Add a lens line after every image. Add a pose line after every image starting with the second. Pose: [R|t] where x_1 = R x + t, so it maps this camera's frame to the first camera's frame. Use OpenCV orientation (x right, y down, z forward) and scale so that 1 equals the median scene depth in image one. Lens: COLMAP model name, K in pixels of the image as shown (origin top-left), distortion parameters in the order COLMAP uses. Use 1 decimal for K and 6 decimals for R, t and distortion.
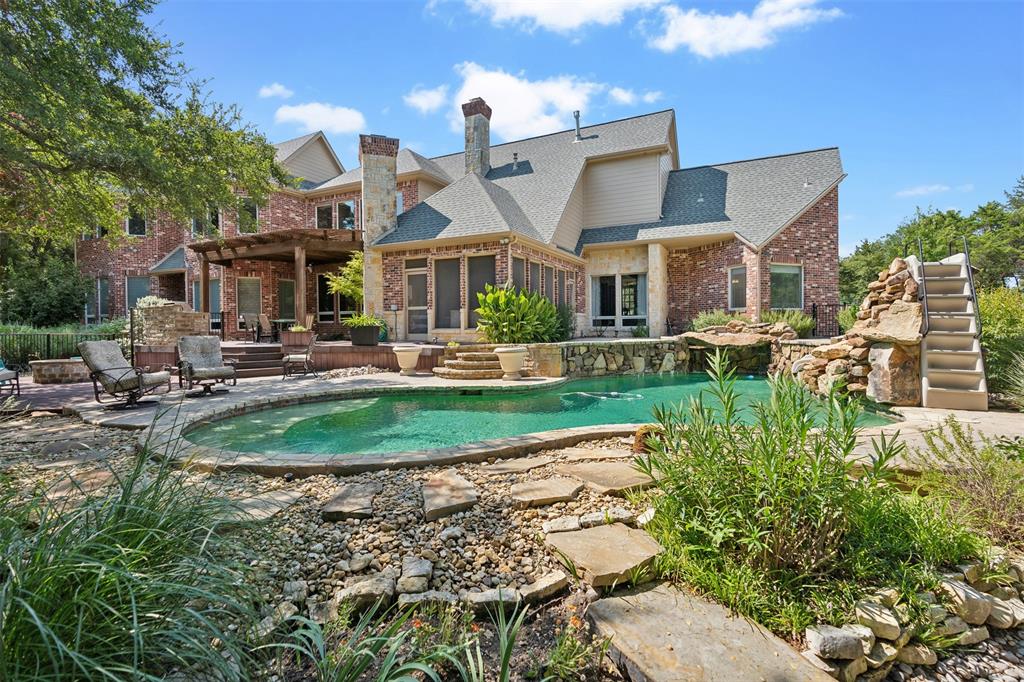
lens RADIAL K [[469.2, 0, 512.1], [0, 469.2, 324.4], [0, 0, 1]] dist [-0.005996, -0.000320]
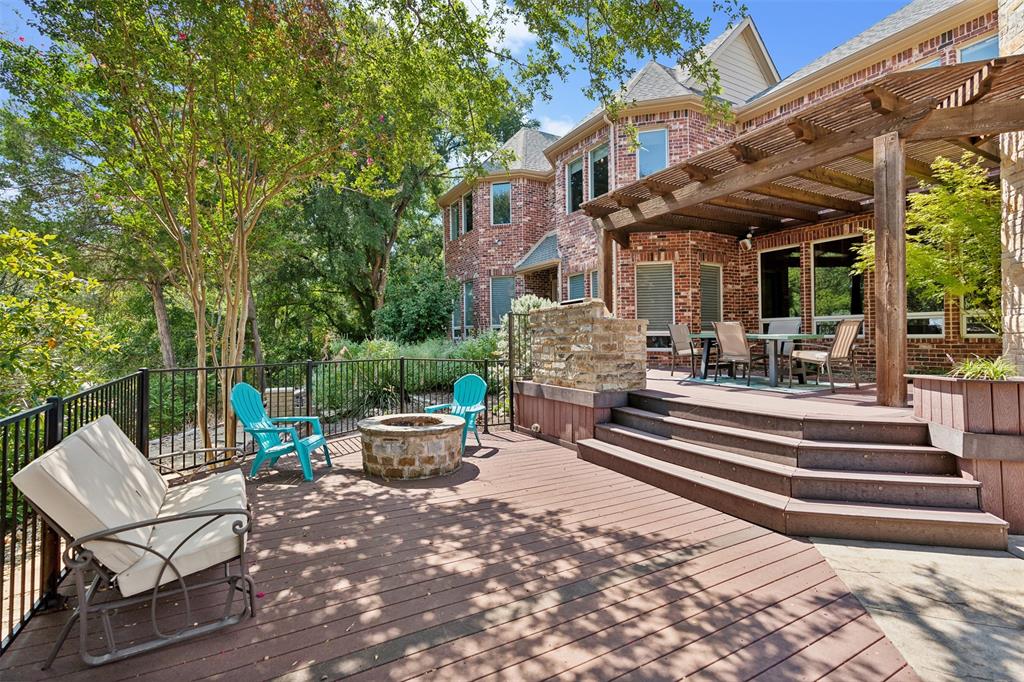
lens RADIAL K [[469.2, 0, 509.8], [0, 469.2, 338.9], [0, 0, 1]] dist [-0.005996, -0.000320]
pose [[0.810570, 0.008037, -0.585587, -0.512637], [-0.003151, 0.999951, 0.009362, -0.010077], [0.585634, -0.005743, 0.810556, 0.575151]]
